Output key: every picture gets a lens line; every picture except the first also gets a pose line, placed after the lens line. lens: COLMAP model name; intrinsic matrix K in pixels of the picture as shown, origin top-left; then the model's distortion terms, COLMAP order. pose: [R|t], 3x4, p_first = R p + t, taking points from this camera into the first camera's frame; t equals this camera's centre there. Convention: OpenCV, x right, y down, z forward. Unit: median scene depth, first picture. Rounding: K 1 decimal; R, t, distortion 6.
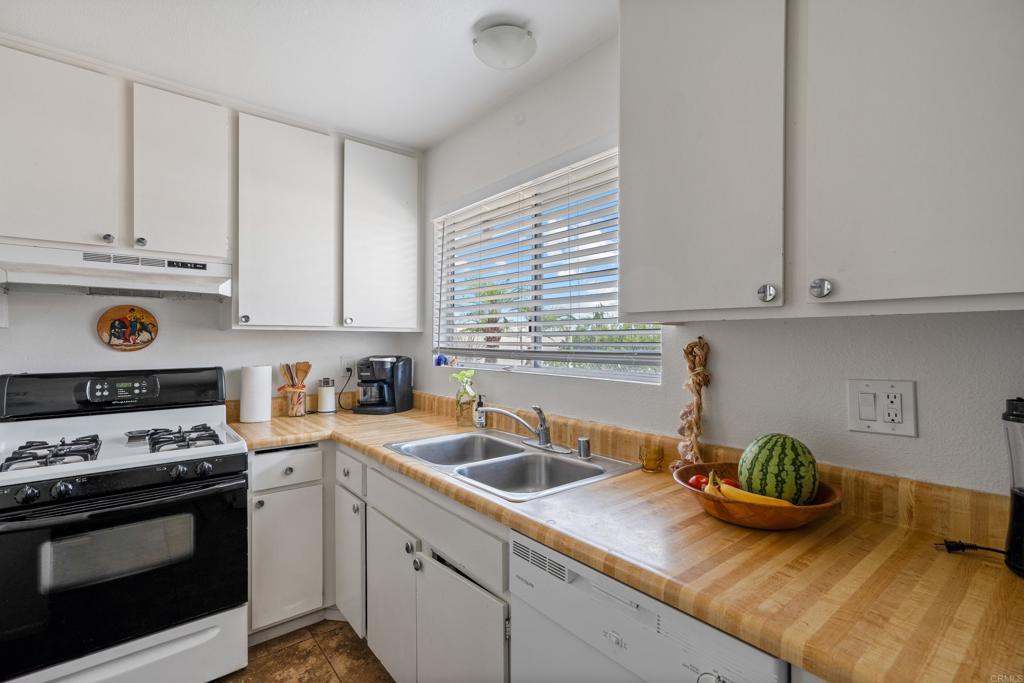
lens RADIAL K [[469.0, 0, 495.2], [0, 469.0, 341.2], [0, 0, 1]] dist [0.013149, 0.000295]
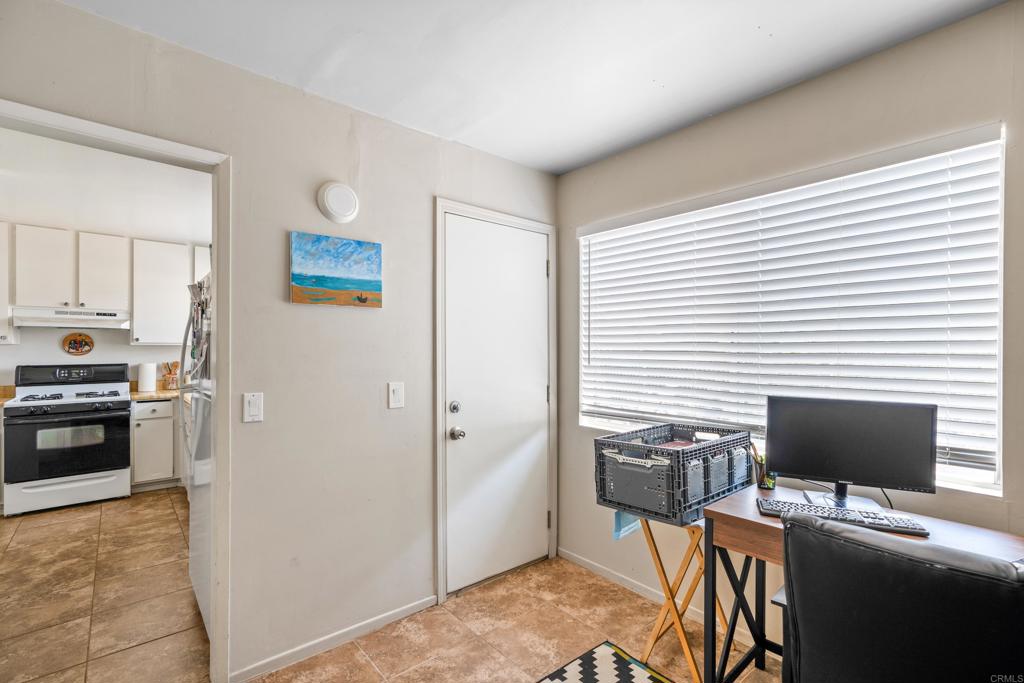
lens RADIAL K [[484.3, 0, 511.2], [0, 484.3, 350.8], [0, 0, 1]] dist [0.012903, 0.000409]
pose [[0.999747, -0.000304, 0.022497, 1.105329], [0.000315, 1.000000, -0.000503, 0.002745], [-0.022497, 0.000509, 0.999747, -1.221300]]
